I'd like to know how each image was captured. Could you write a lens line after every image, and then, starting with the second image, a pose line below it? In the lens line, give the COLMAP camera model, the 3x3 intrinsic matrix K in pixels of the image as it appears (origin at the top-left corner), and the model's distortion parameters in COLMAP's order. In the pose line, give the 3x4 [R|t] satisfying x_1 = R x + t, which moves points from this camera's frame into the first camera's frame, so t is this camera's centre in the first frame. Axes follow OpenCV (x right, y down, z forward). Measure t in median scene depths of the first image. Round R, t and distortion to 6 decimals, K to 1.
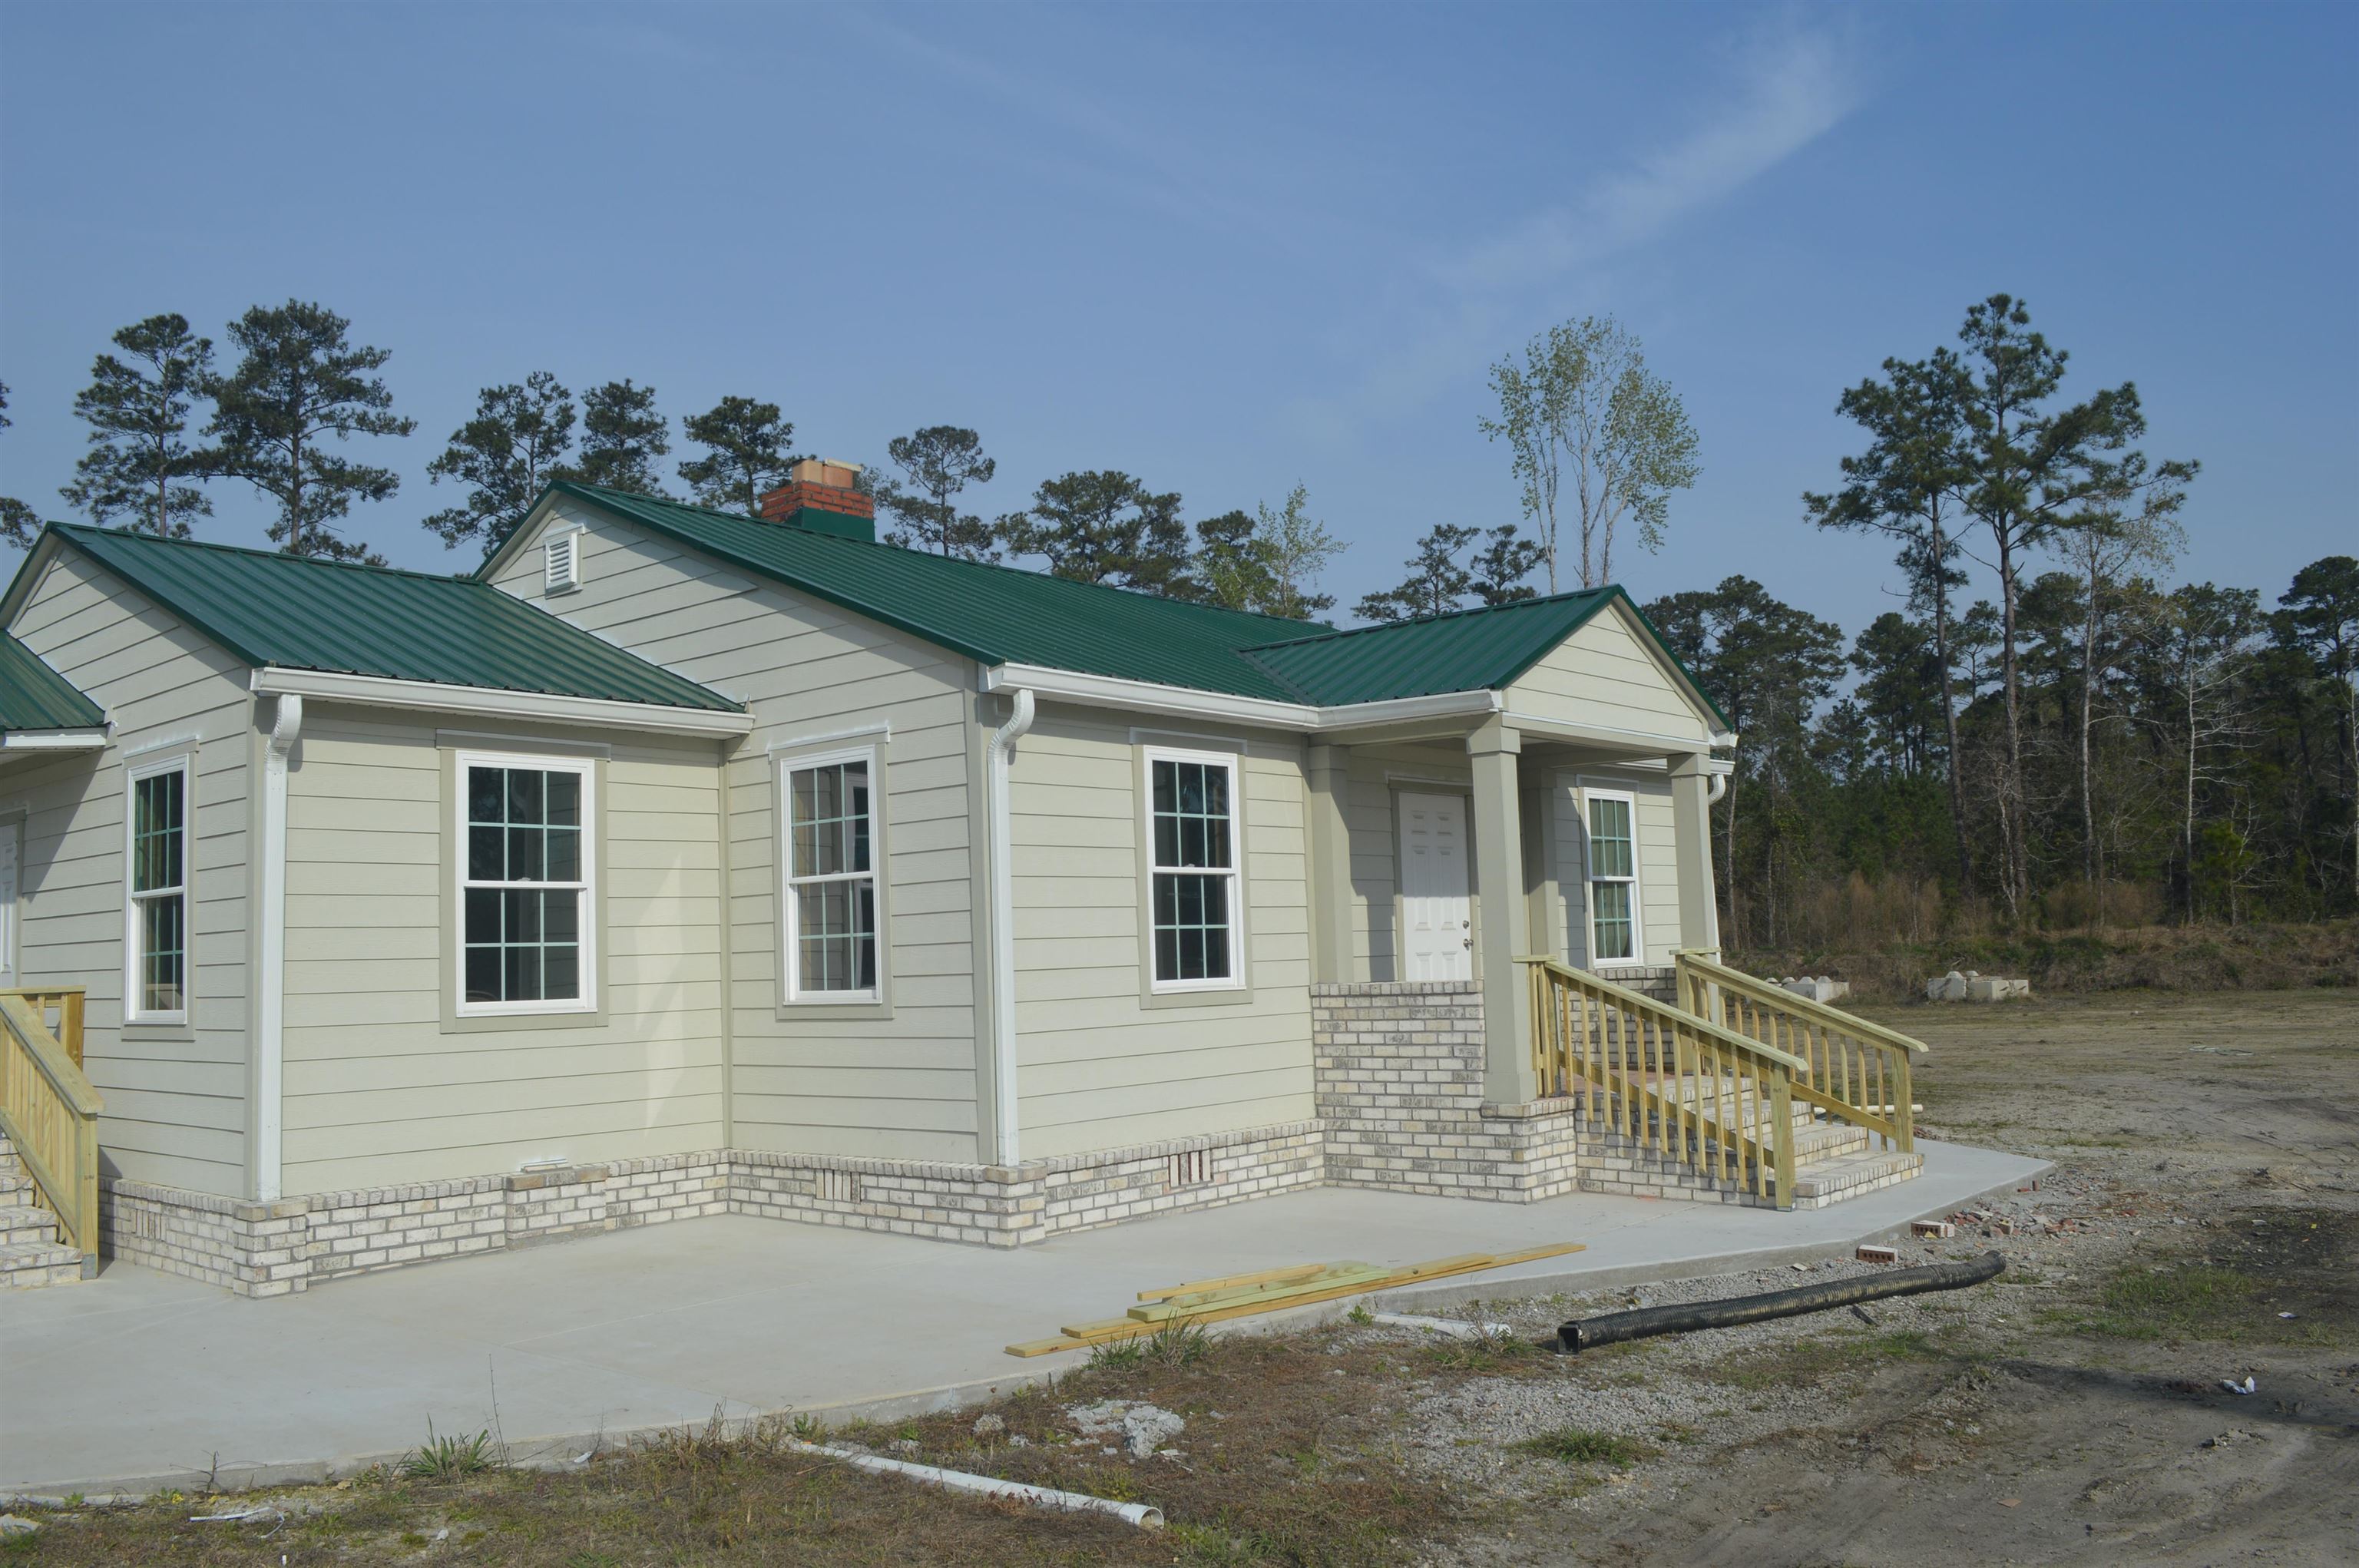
lens RADIAL K [[1884.5, 0, 1179.5], [0, 1884.5, 784.0], [0, 0, 1]] dist [-0.086262, -0.007483]
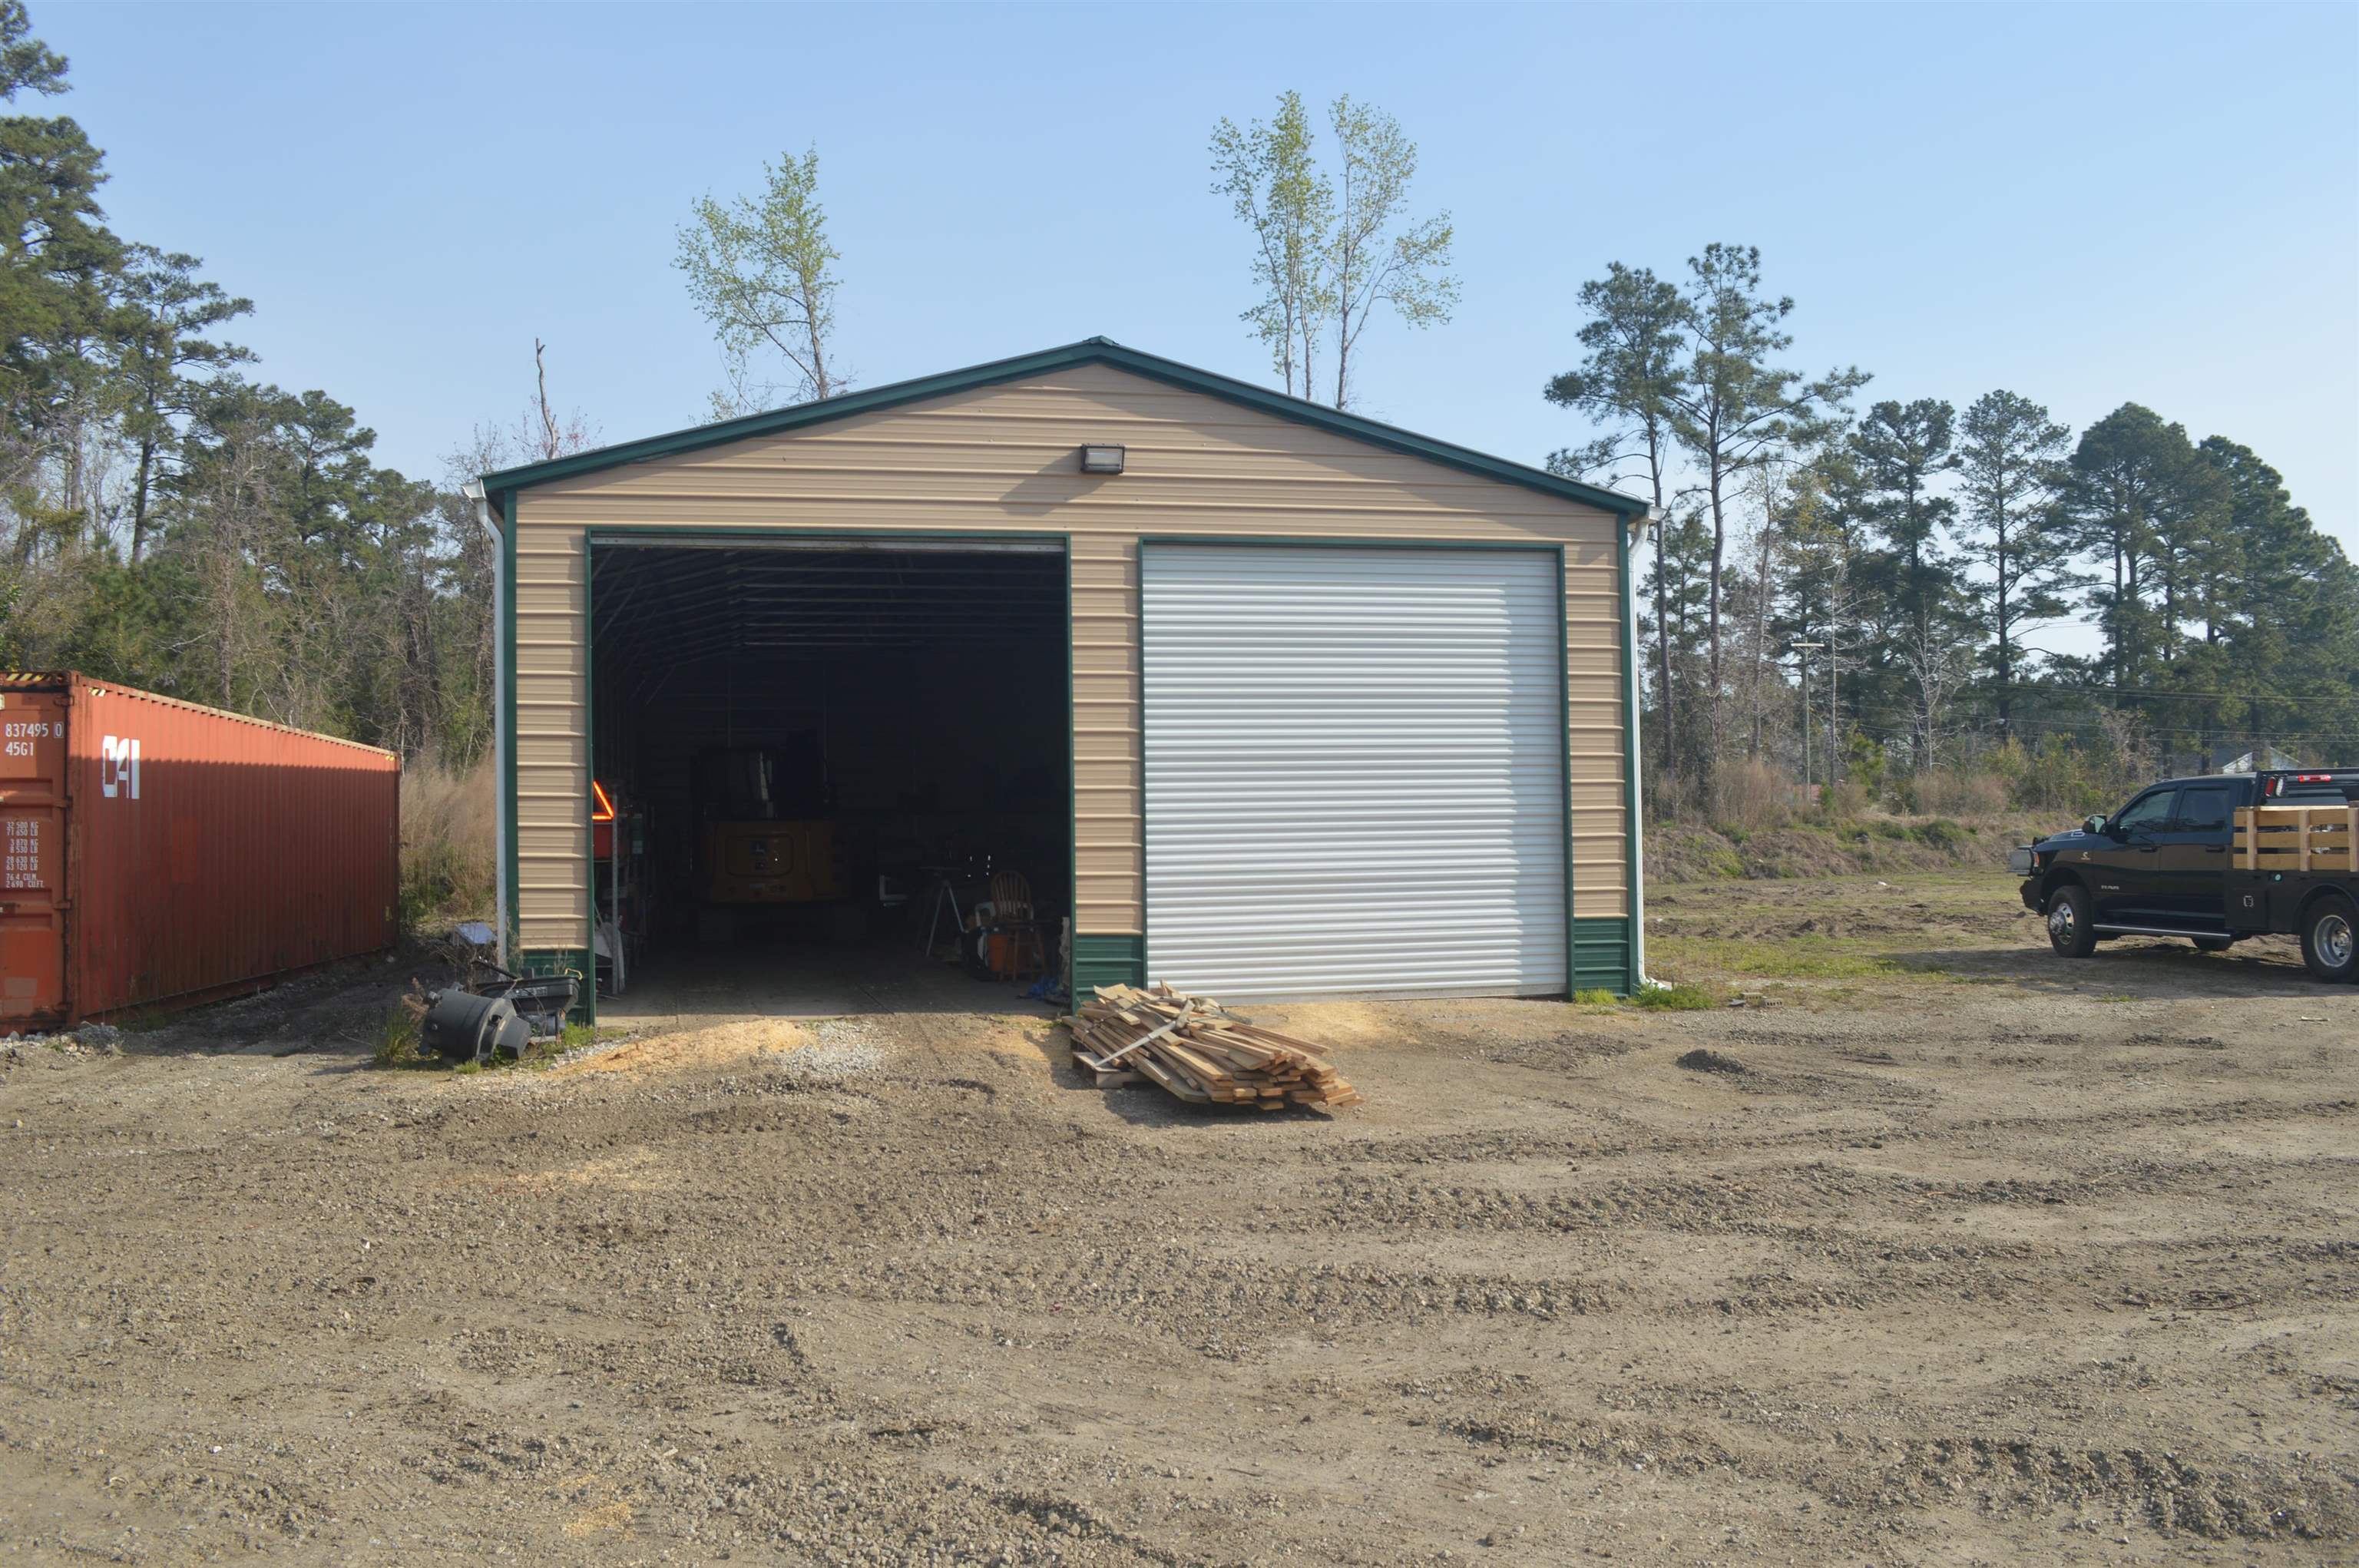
lens RADIAL K [[1880.8, 0, 1179.5], [0, 1880.8, 784.0], [0, 0, 1]] dist [-0.081932, 0.007521]
pose [[0.390622, 0.051039, 0.919135, -0.607006], [-0.083601, 0.996303, -0.019795, 0.090755], [-0.916747, -0.069108, 0.393445, 0.708150]]
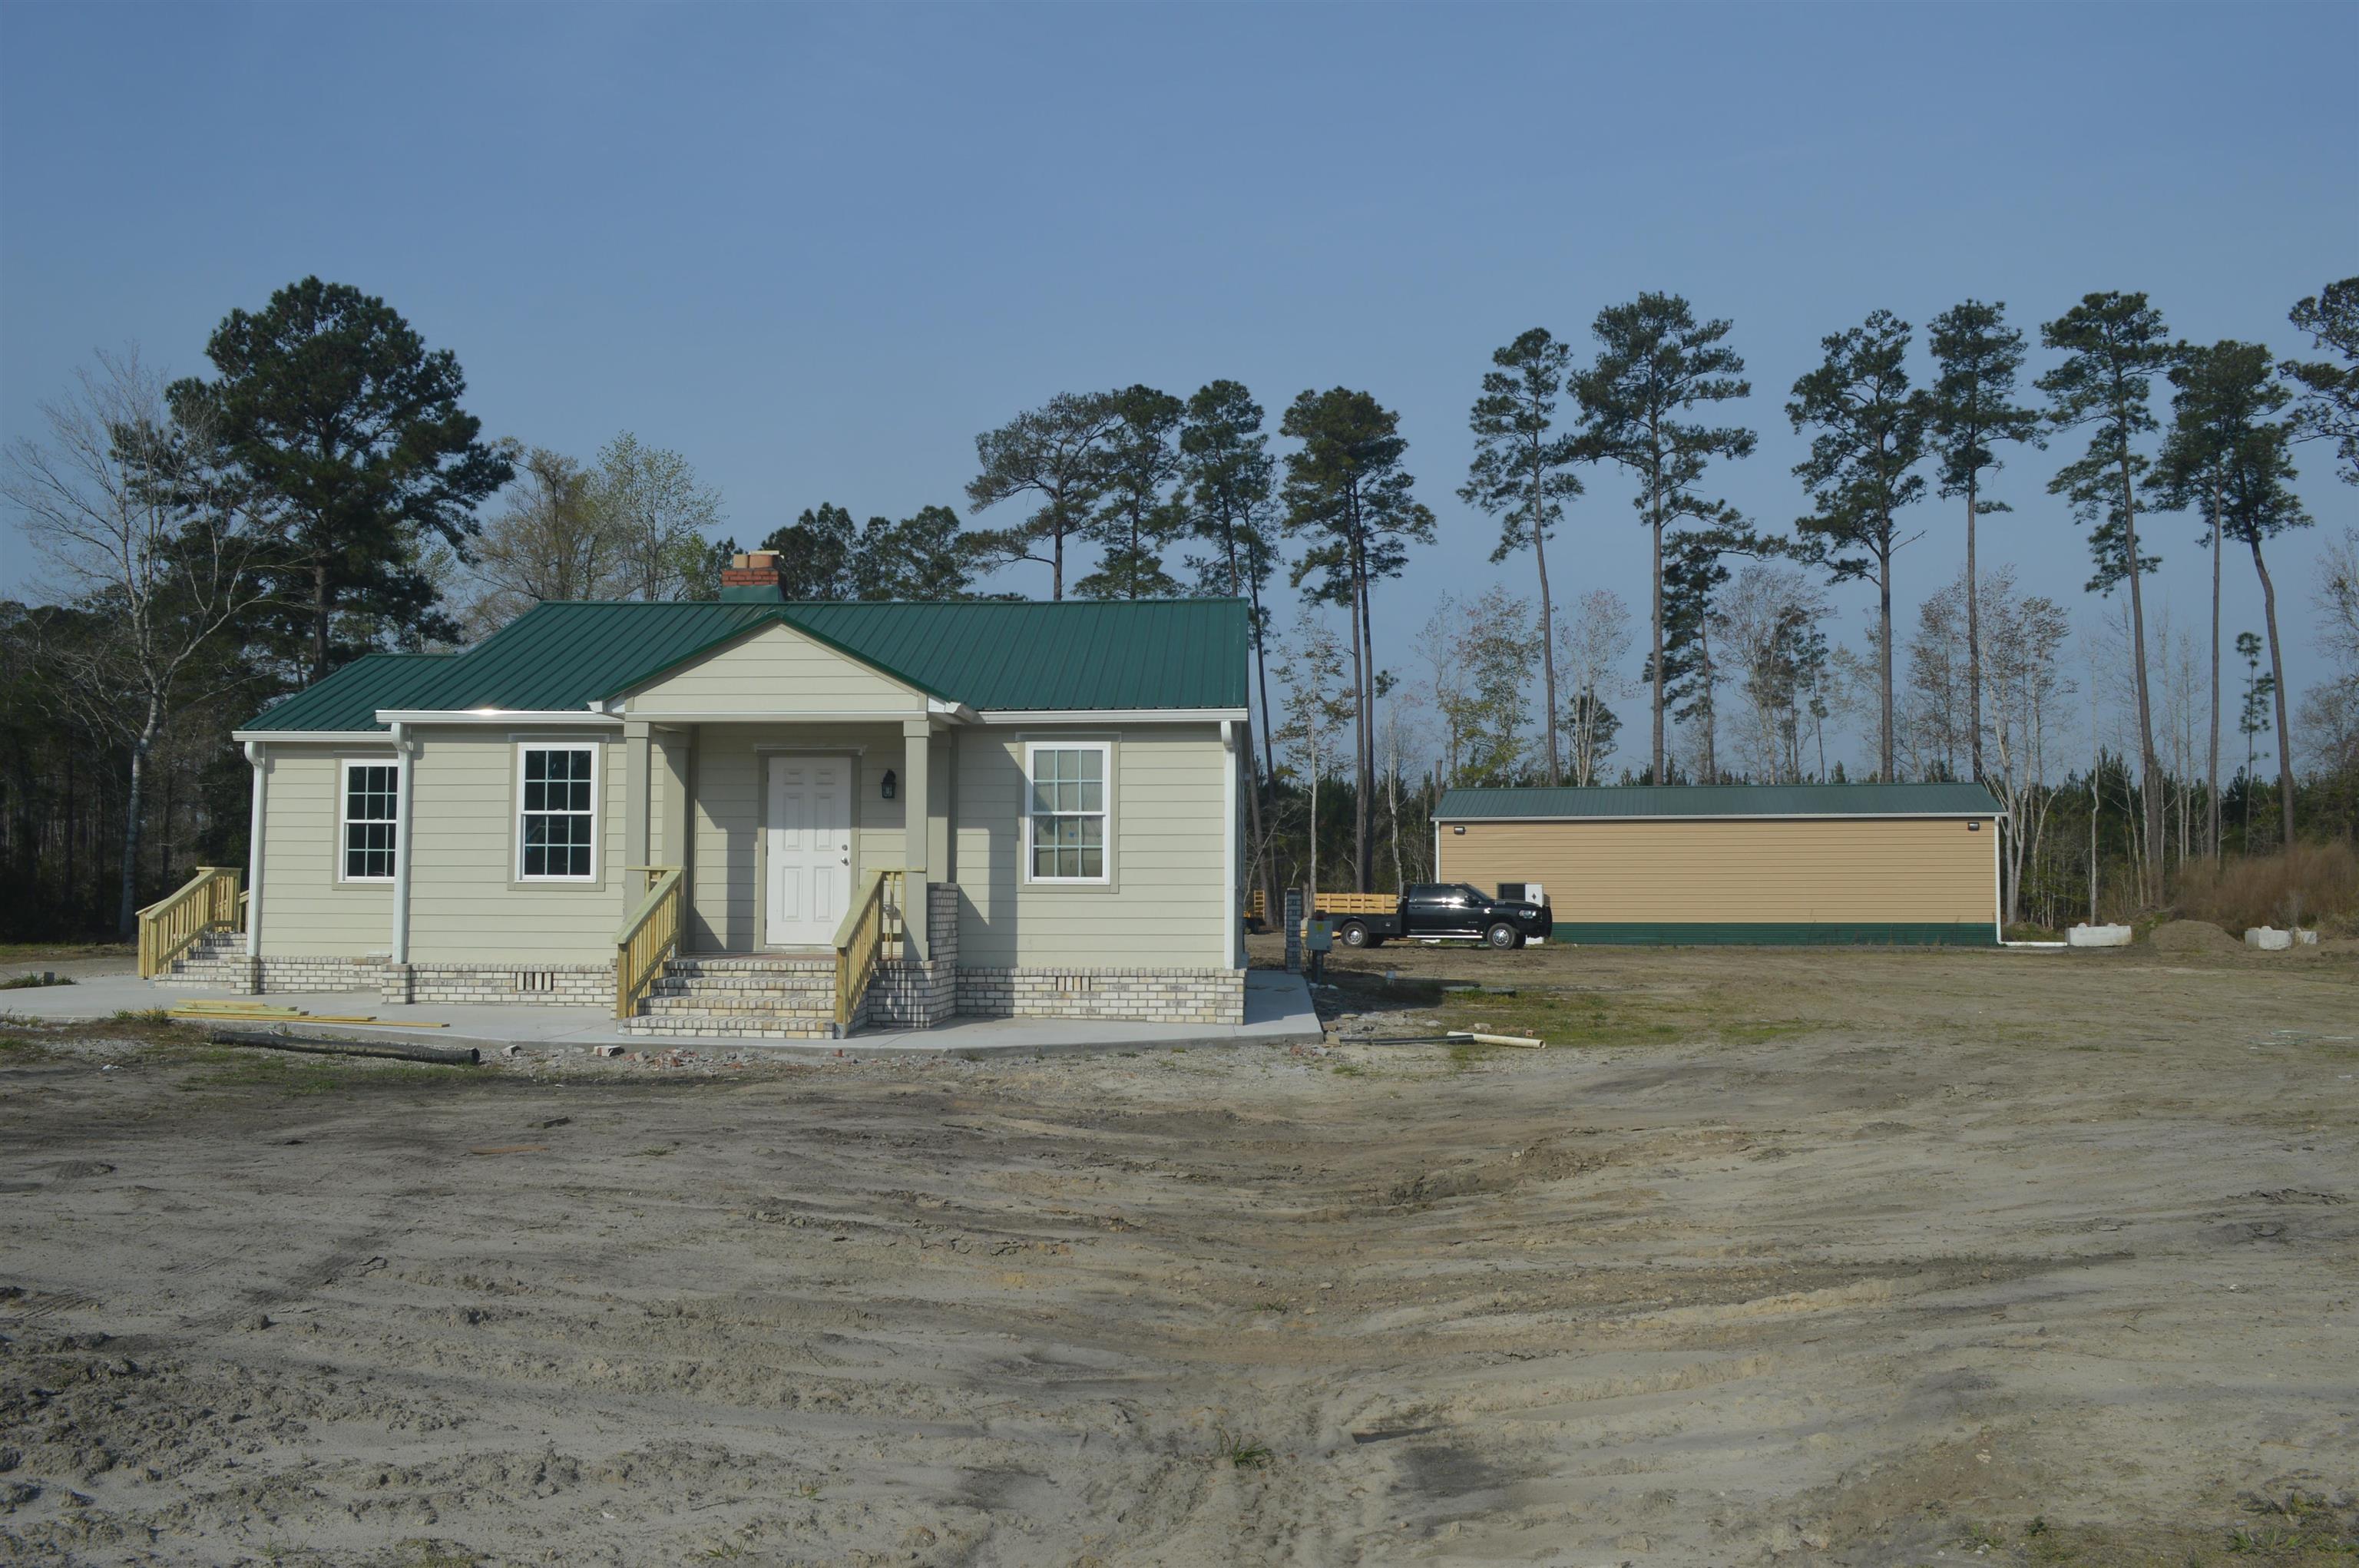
lens RADIAL K [[1880.8, 0, 1179.5], [0, 1880.8, 784.0], [0, 0, 1]] dist [-0.081932, 0.007521]
pose [[0.617413, -0.013290, -0.786527, 0.290750], [0.046946, 0.998698, 0.019976, 0.002087], [0.785237, -0.049258, 0.617233, 0.067078]]
